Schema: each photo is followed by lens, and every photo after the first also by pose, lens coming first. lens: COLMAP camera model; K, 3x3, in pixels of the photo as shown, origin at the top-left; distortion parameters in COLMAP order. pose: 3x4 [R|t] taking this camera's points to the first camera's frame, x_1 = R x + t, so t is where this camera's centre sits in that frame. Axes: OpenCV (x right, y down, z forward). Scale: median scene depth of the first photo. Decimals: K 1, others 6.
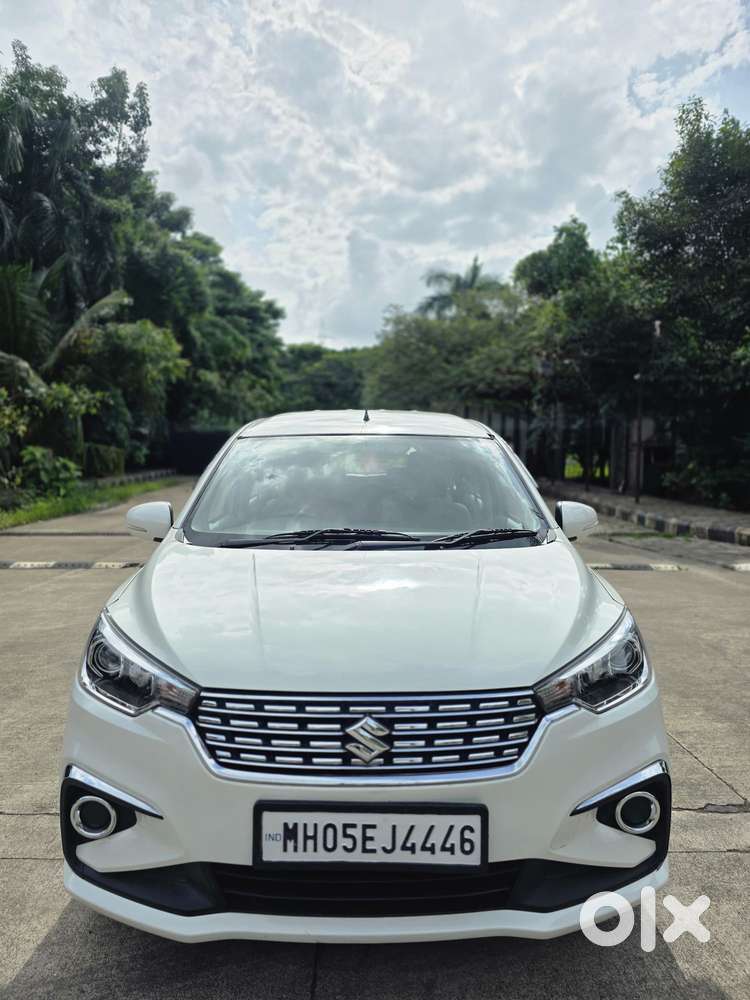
lens RADIAL K [[673.9, 0, 391.1], [0, 673.9, 493.3], [0, 0, 1]] dist [0.059004, -0.059314]
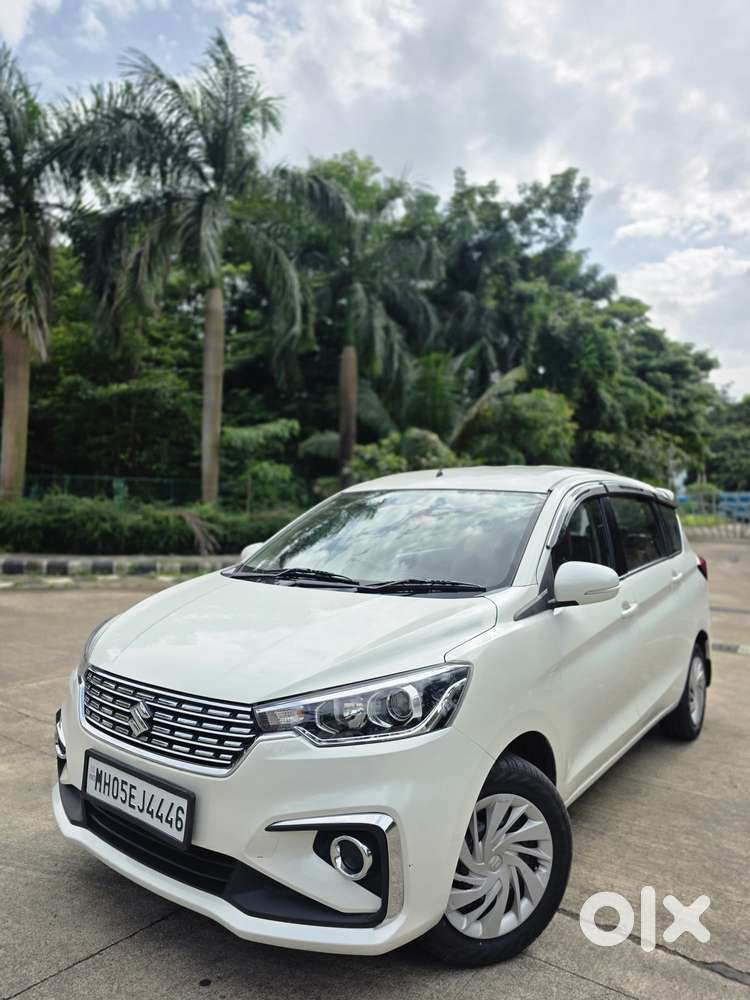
lens RADIAL K [[671.8, 0, 375.0], [0, 671.8, 500.0], [0, 0, 1]] dist [0.058972, -0.059887]
pose [[0.798360, -0.001223, -0.602179, 0.128649], [-0.047607, 0.996740, -0.065142, 0.000600], [0.600295, 0.080675, 0.795699, 0.022856]]
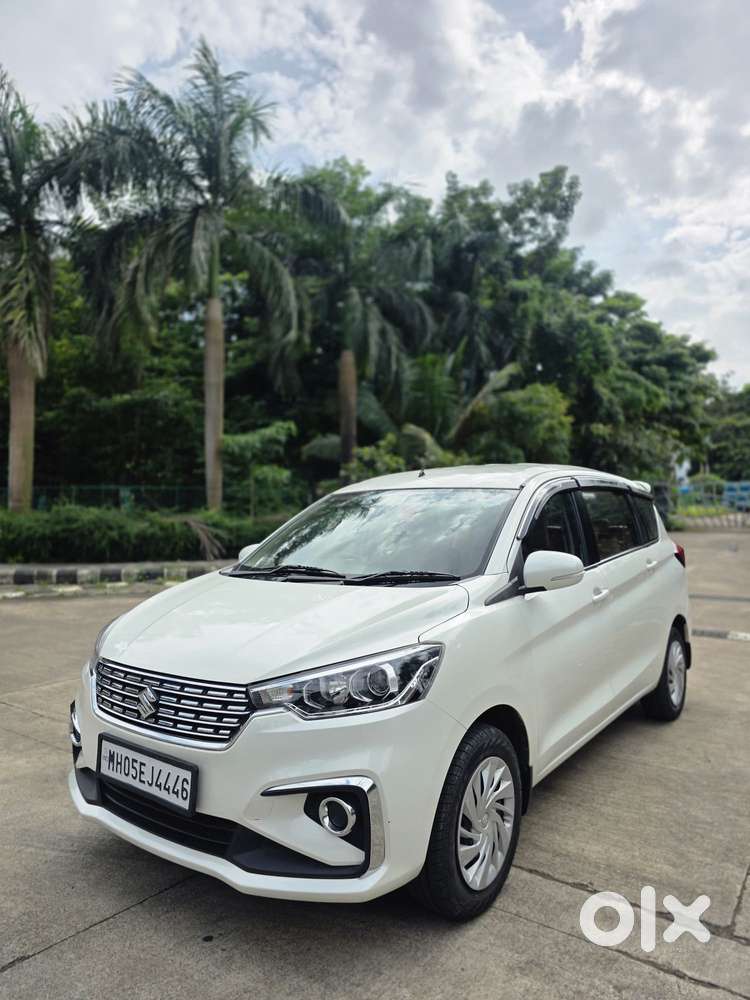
lens RADIAL K [[667.9, 0, 372.1], [0, 667.9, 492.5], [0, 0, 1]] dist [0.058473, -0.032994]
pose [[0.791798, -0.033213, -0.609879, 0.143722], [-0.017625, 0.996862, -0.077170, 0.001845], [0.610529, 0.071852, 0.788728, 0.013860]]
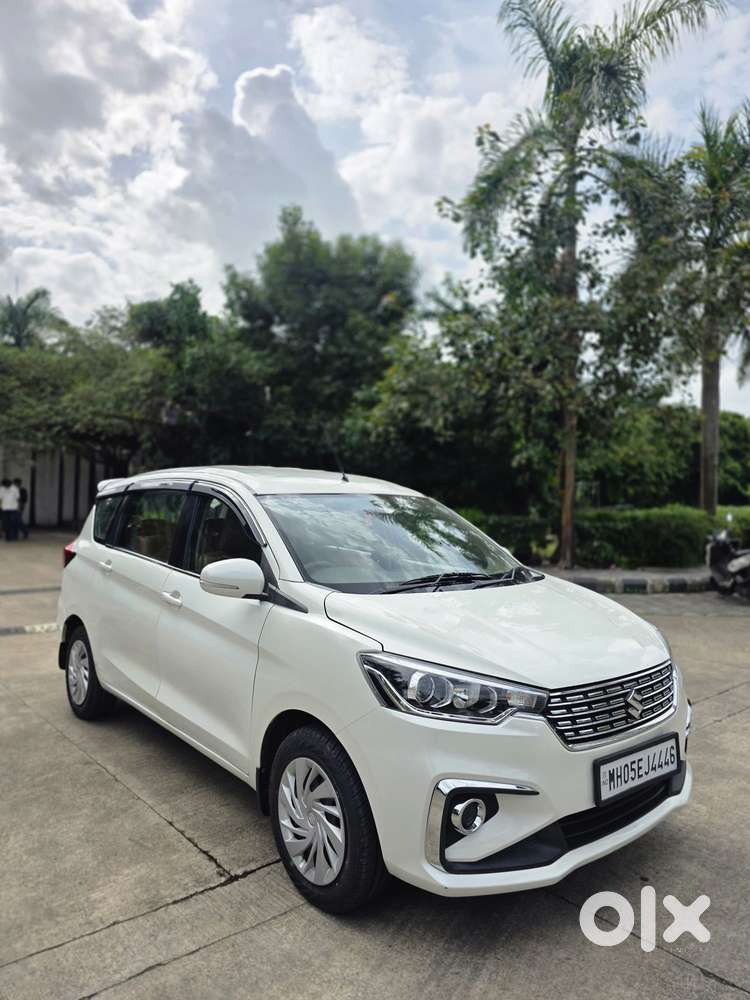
lens RADIAL K [[673.9, 0, 391.1], [0, 673.9, 493.3], [0, 0, 1]] dist [0.059004, -0.059314]
pose [[0.765714, 0.023106, 0.642767, -0.169877], [0.019663, 0.998046, -0.059302, -0.004230], [-0.642881, 0.058047, 0.763763, 0.016322]]
